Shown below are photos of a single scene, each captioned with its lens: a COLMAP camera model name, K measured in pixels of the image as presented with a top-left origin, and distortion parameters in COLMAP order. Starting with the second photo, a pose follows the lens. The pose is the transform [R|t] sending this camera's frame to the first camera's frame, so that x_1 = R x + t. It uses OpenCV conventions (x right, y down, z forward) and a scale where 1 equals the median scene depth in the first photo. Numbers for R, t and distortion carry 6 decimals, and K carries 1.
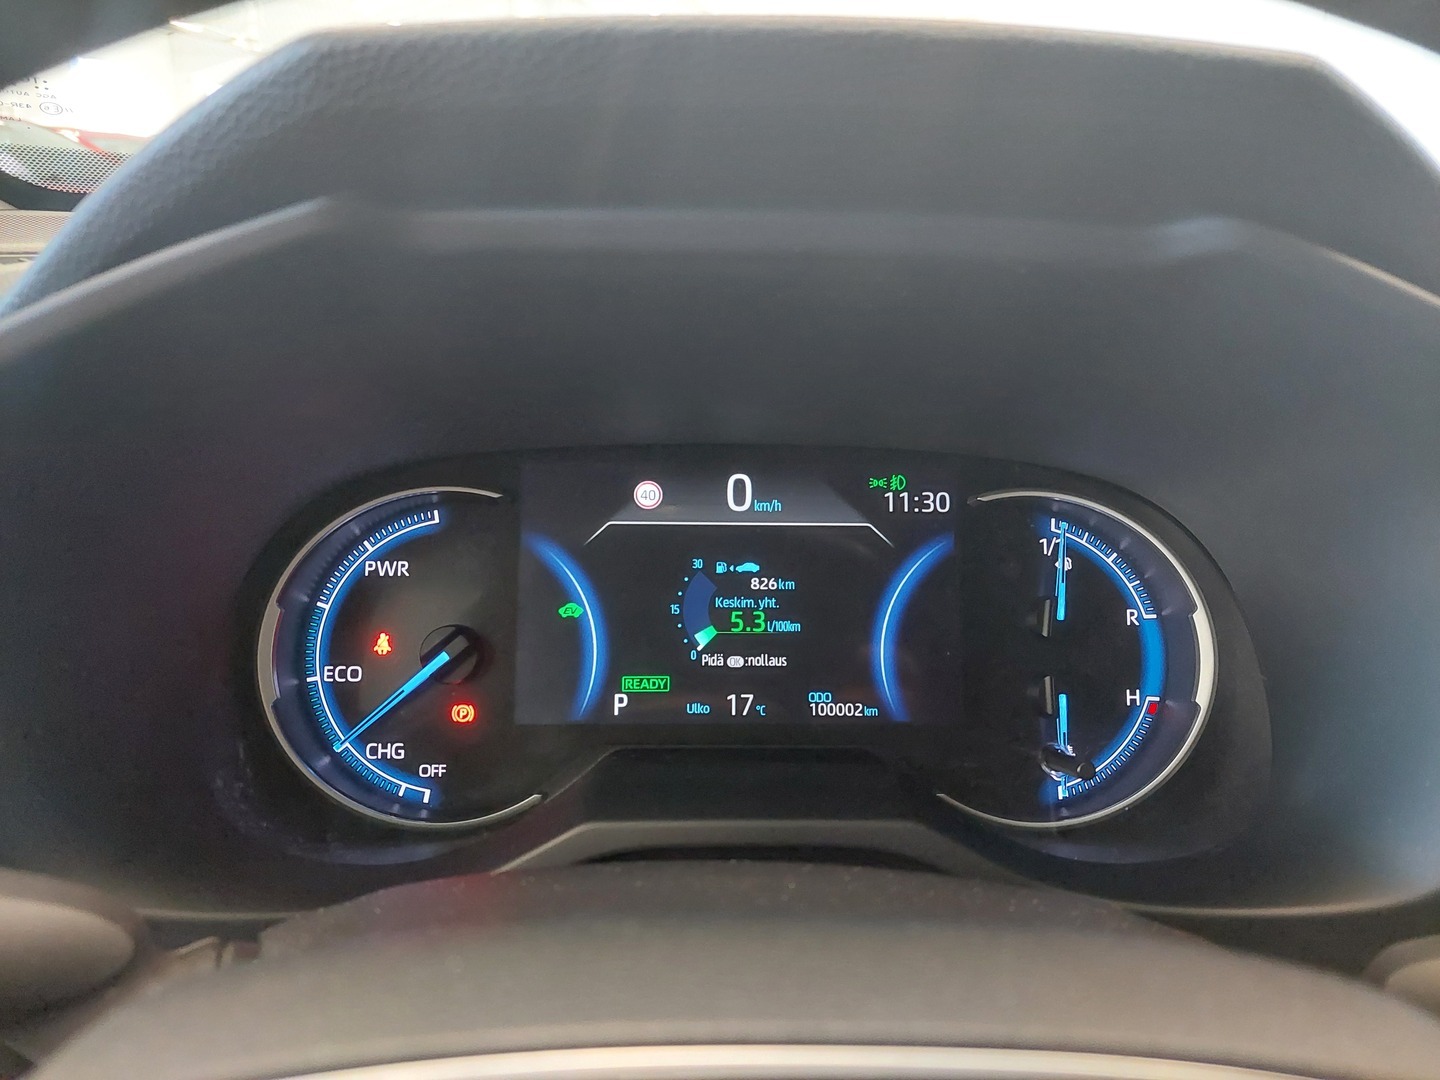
lens RADIAL K [[1049.1, 0, 713.5], [0, 1049.1, 537.2], [0, 0, 1]] dist [0.077219, -0.070695]
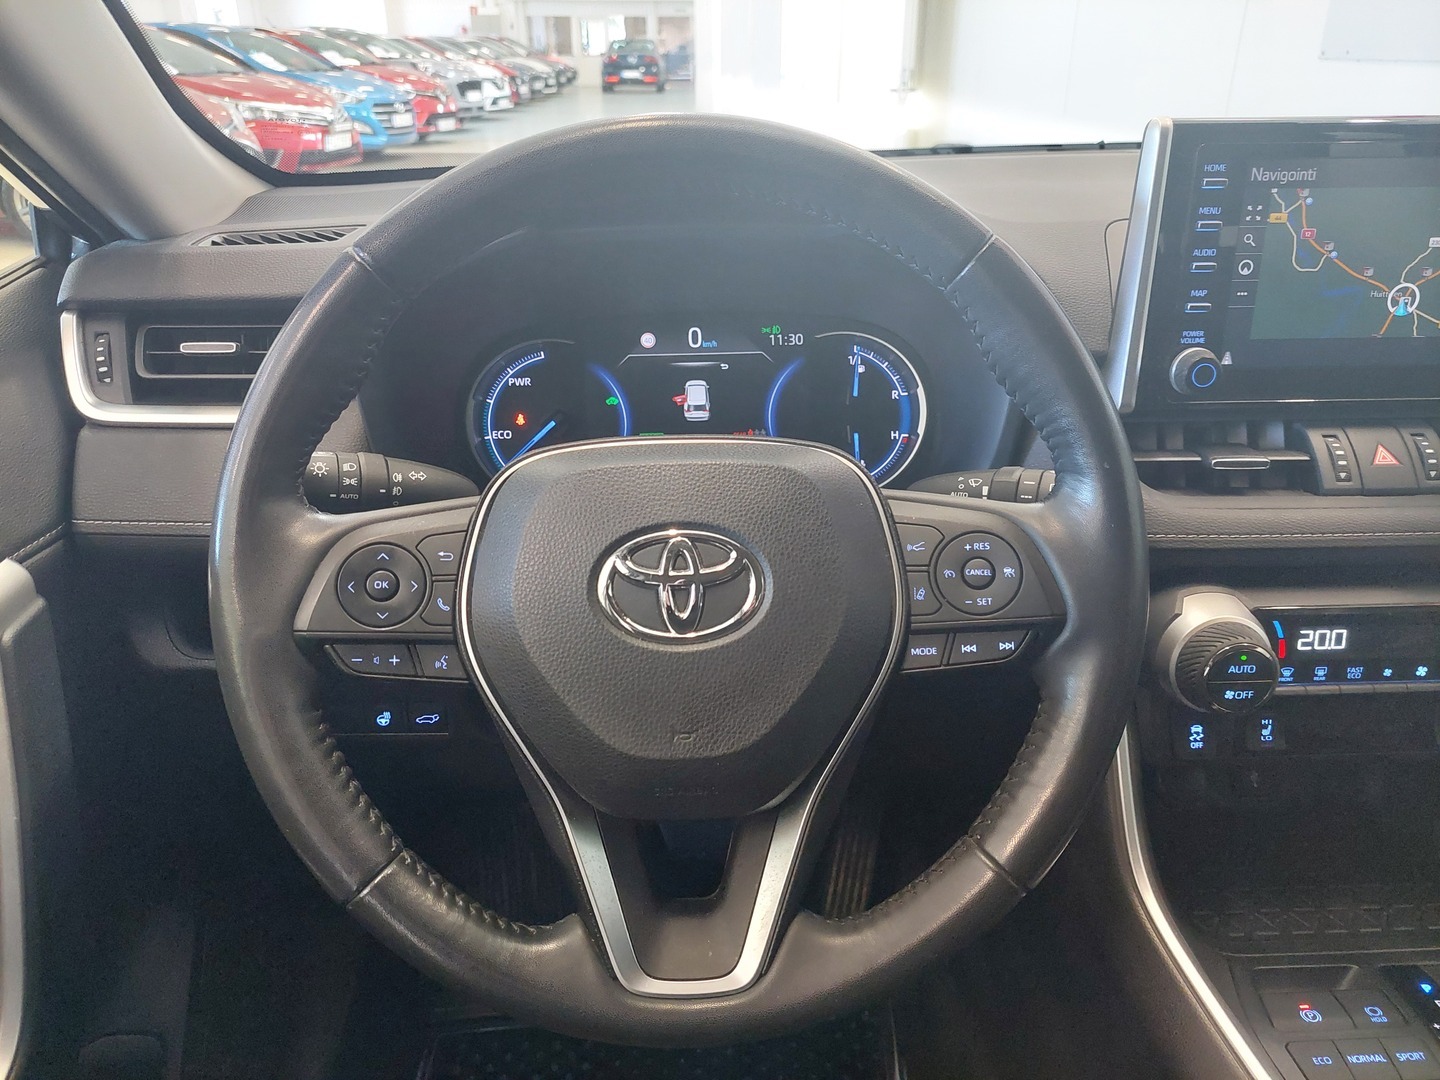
lens RADIAL K [[1048.6, 0, 723.5], [0, 1048.6, 551.4], [0, 0, 1]] dist [0.034002, -0.038599]
pose [[0.999395, -0.033043, -0.010815, 0.086332], [0.034134, 0.991637, 0.124463, 0.111547], [0.006612, -0.124757, 0.992165, -0.994288]]
